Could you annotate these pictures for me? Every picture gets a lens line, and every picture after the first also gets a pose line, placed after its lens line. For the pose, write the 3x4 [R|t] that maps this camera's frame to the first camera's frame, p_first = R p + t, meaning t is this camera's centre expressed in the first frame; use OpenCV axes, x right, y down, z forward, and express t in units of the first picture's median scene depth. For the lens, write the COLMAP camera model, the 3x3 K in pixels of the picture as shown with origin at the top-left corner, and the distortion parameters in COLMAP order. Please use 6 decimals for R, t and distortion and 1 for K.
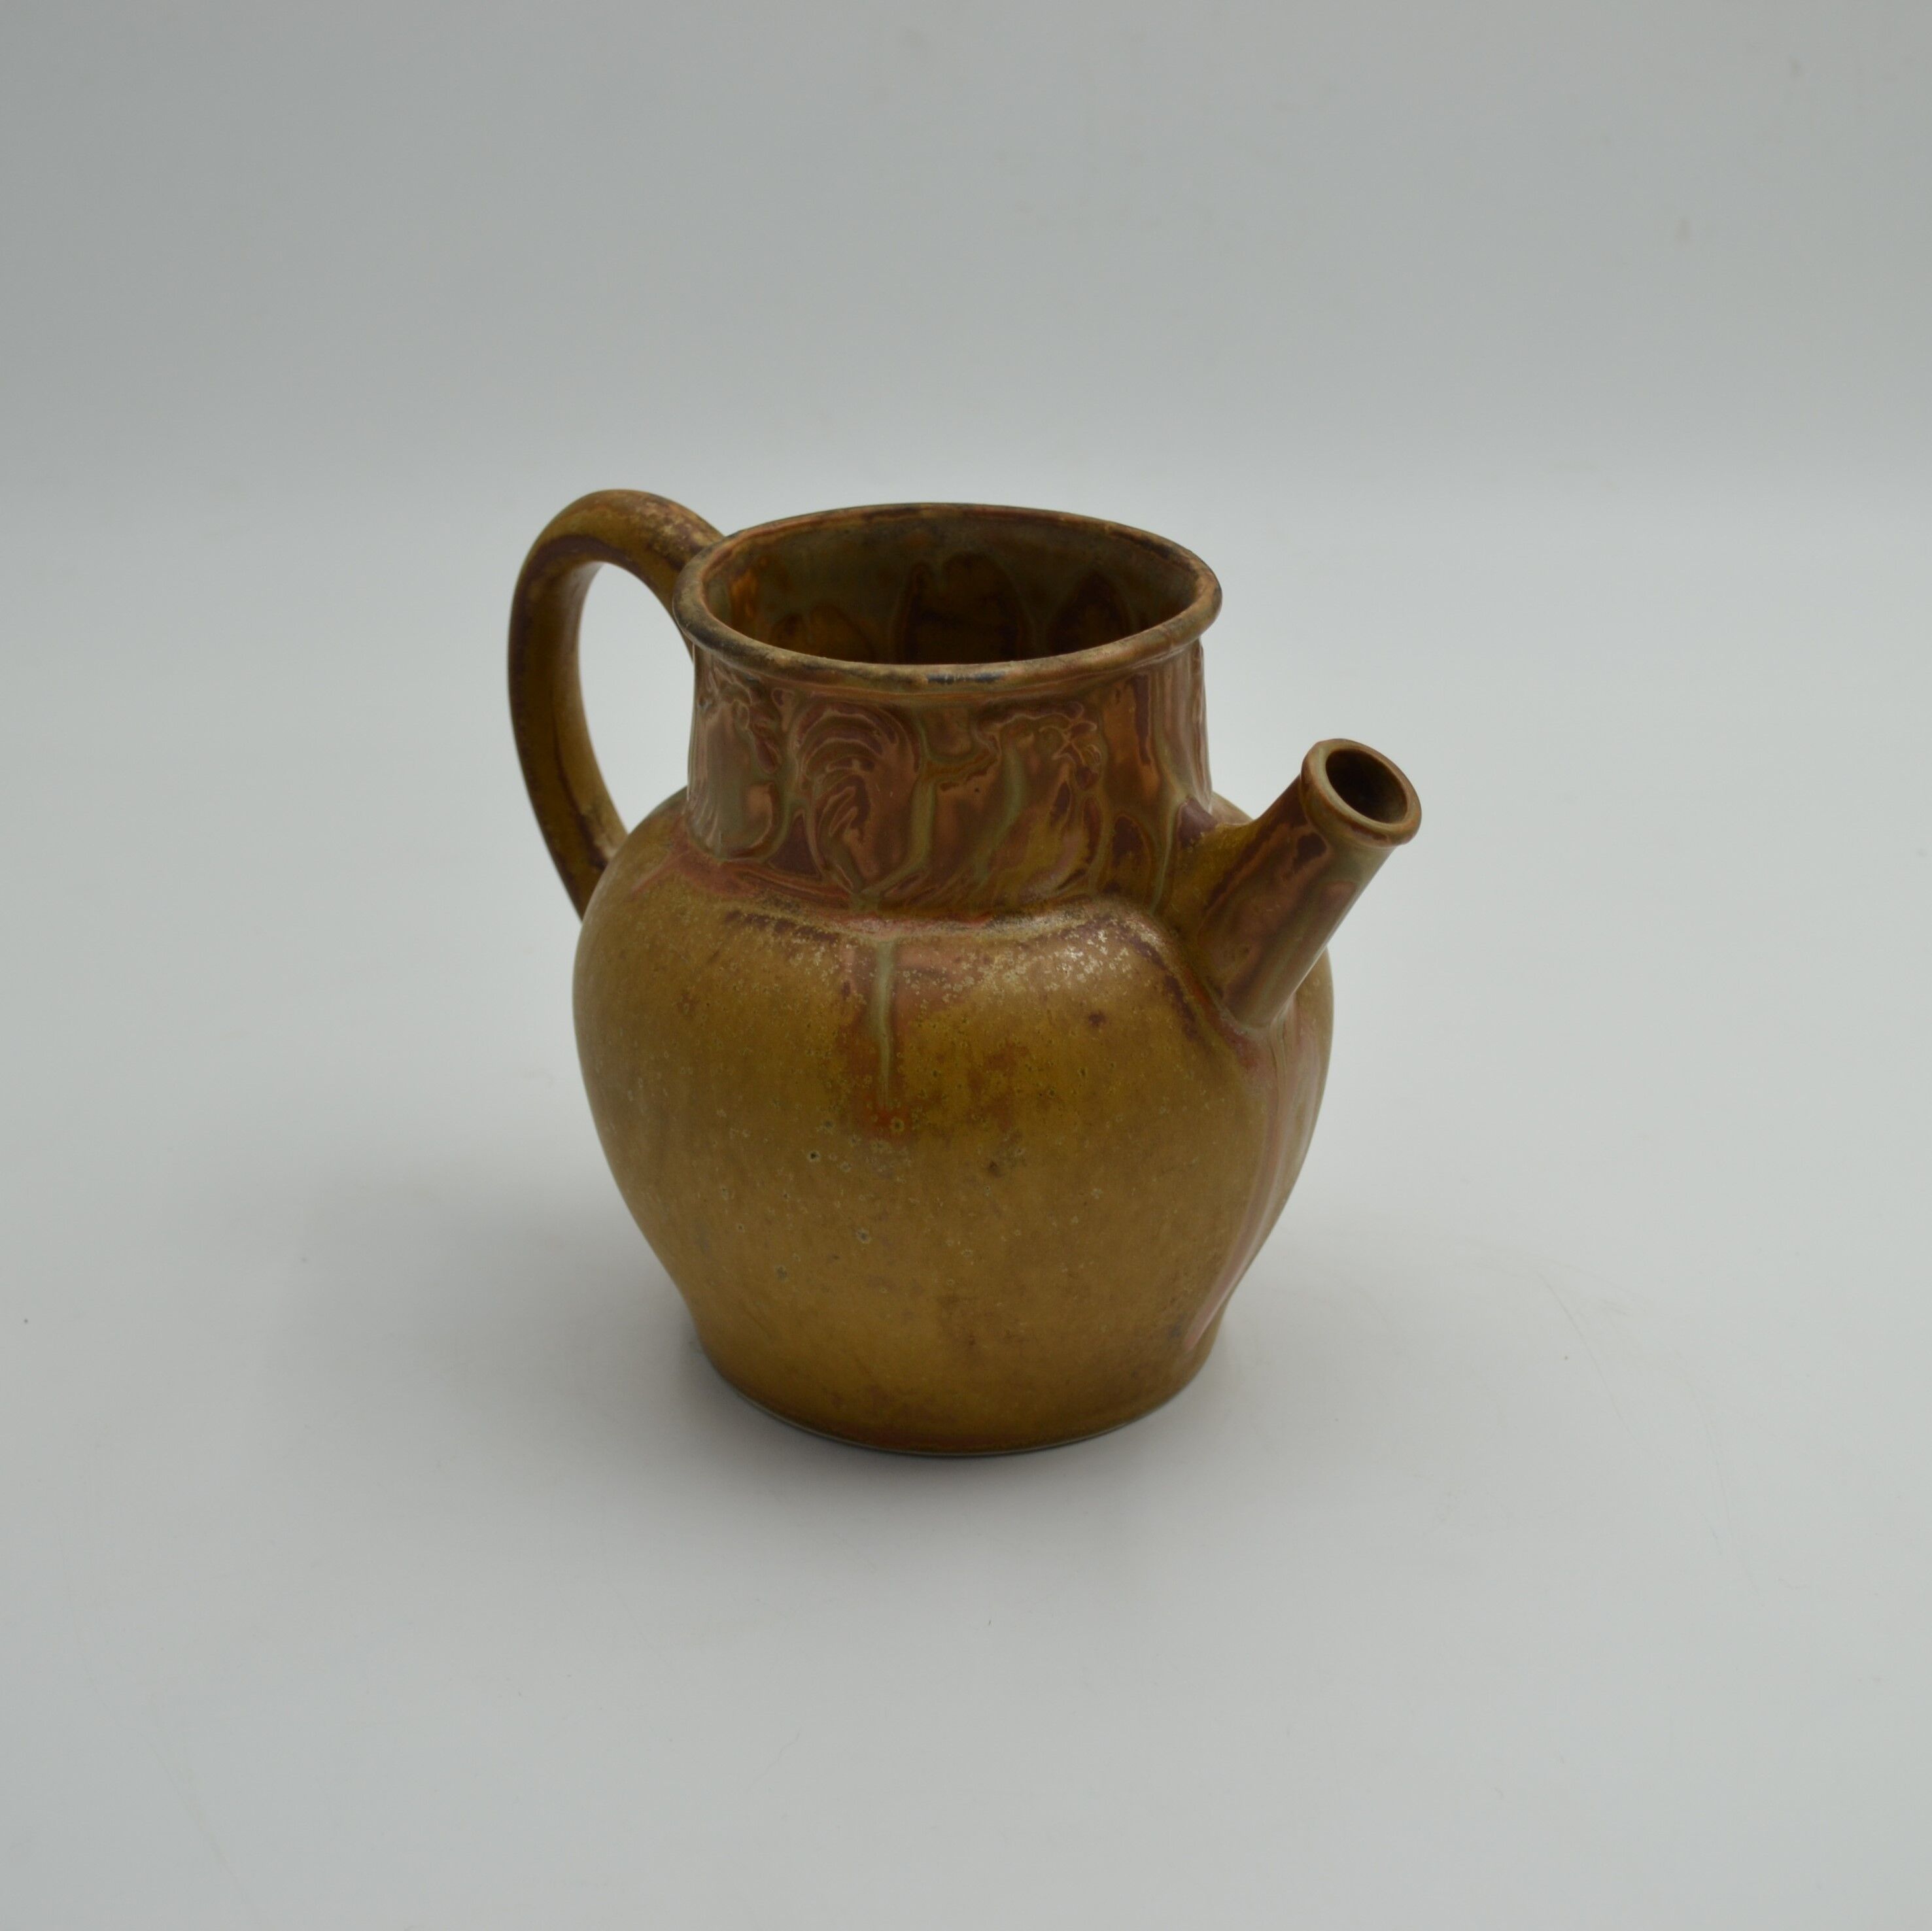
lens RADIAL K [[4073.8, 0, 966.0], [0, 4073.8, 965.5], [0, 0, 1]] dist [-0.031502, -0.060475]
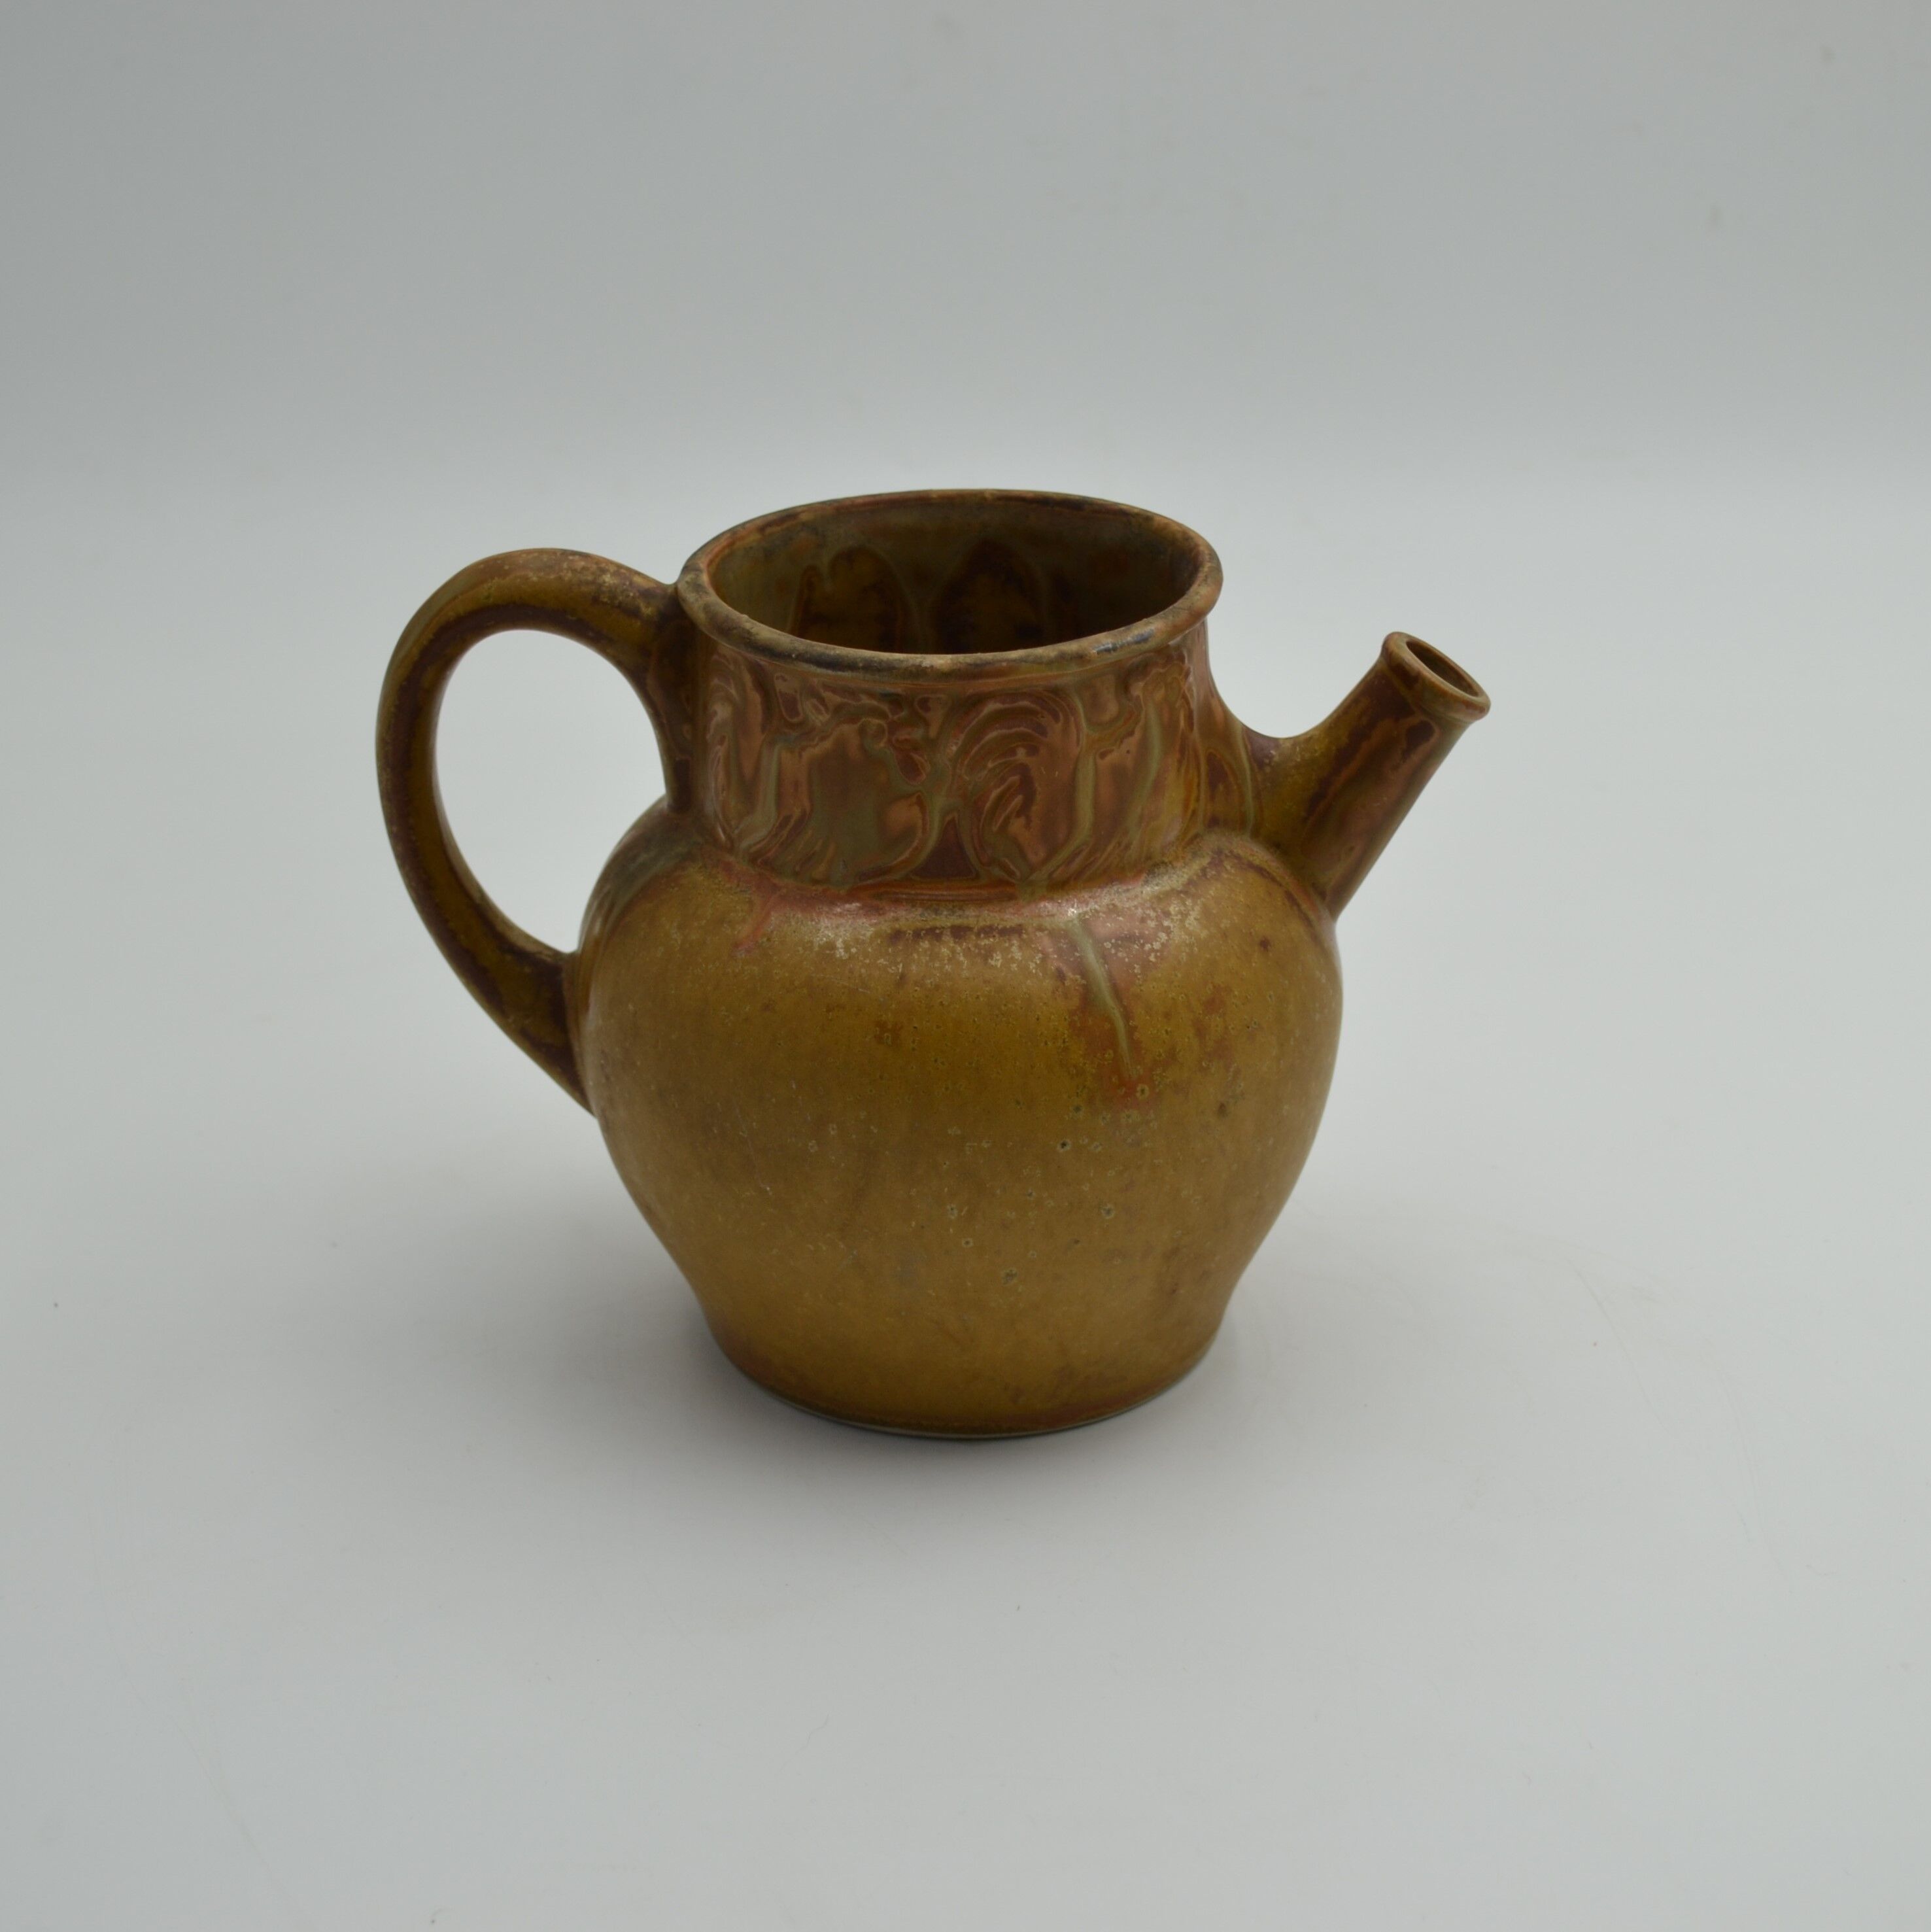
lens RADIAL K [[4073.8, 0, 965.5], [0, 4073.8, 966.0], [0, 0, 1]] dist [-0.031502, -0.060475]
pose [[0.826479, -0.237135, 0.510587, -0.556663], [0.236223, 0.969329, 0.067822, -0.069174], [-0.511010, 0.064559, 0.857147, 0.154221]]
